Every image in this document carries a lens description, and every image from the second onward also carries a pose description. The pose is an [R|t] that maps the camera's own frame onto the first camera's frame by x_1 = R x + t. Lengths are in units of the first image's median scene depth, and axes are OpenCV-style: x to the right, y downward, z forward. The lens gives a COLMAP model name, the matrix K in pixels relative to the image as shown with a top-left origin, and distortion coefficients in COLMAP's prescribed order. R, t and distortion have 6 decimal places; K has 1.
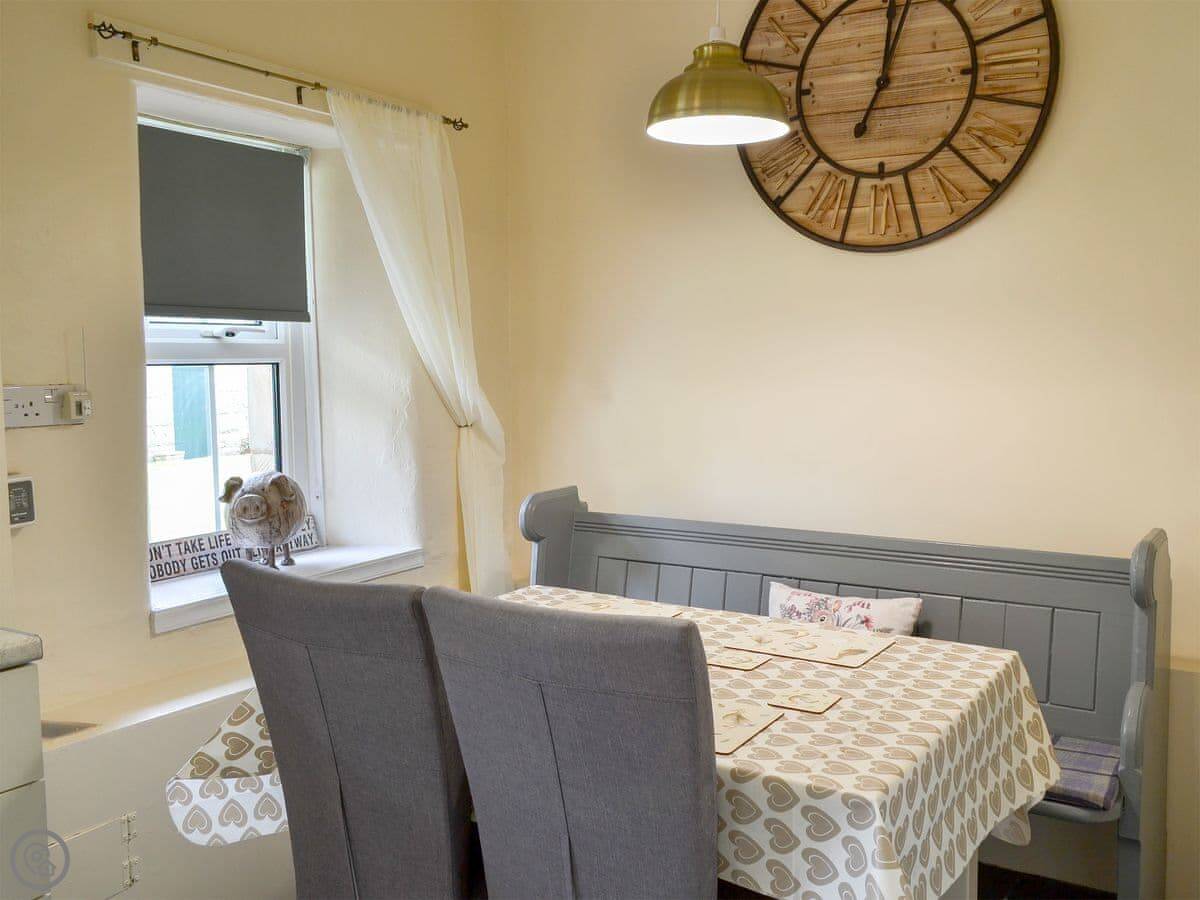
lens RADIAL K [[1169.2, 0, 600.1], [0, 1169.2, 458.0], [0, 0, 1]] dist [0.027073, 0.000000]
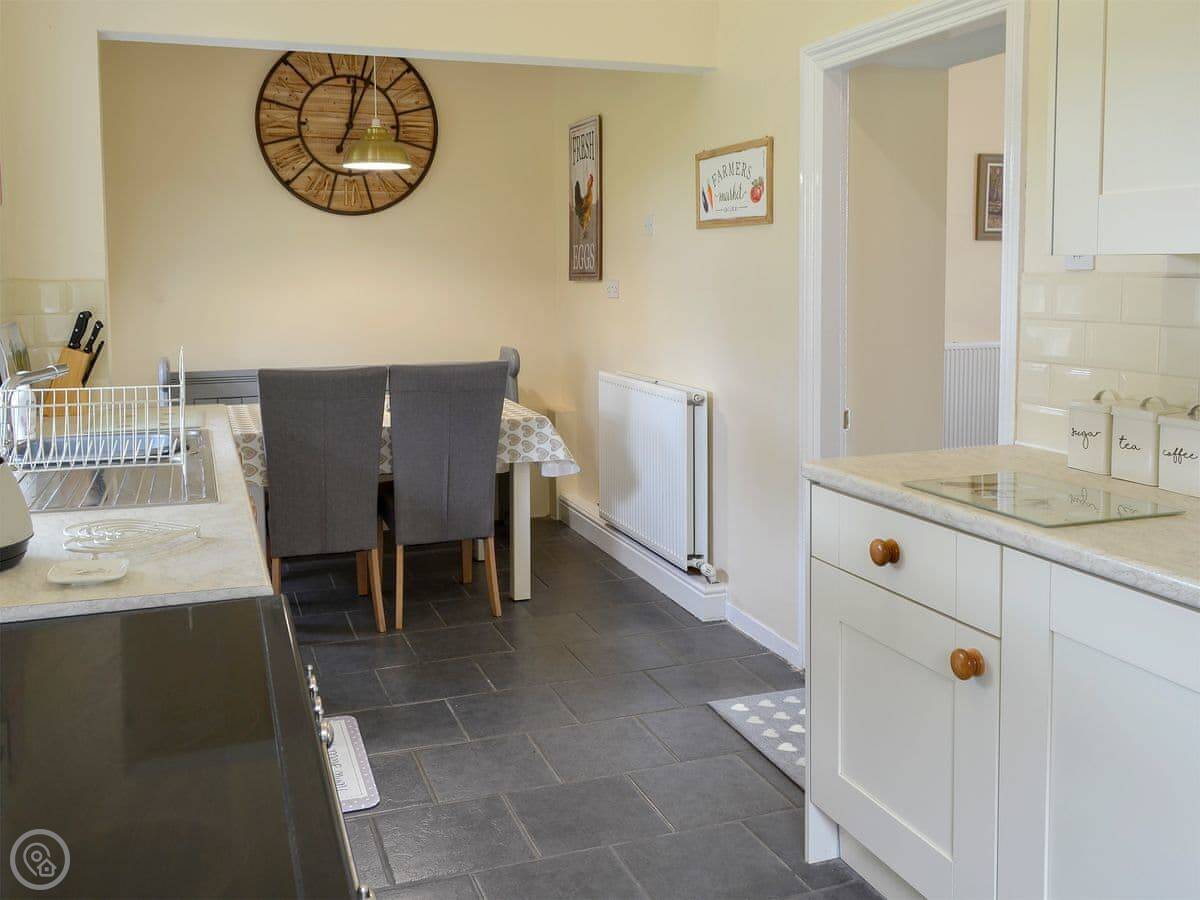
lens RADIAL K [[1169.2, 0, 600.9], [0, 1169.2, 447.5], [0, 0, 1]] dist [0.027073, 0.000000]
pose [[0.625178, -0.119568, 0.771269, -1.013348], [0.077388, 0.992822, 0.091185, 0.054767], [-0.776636, 0.002680, 0.629944, -0.501354]]
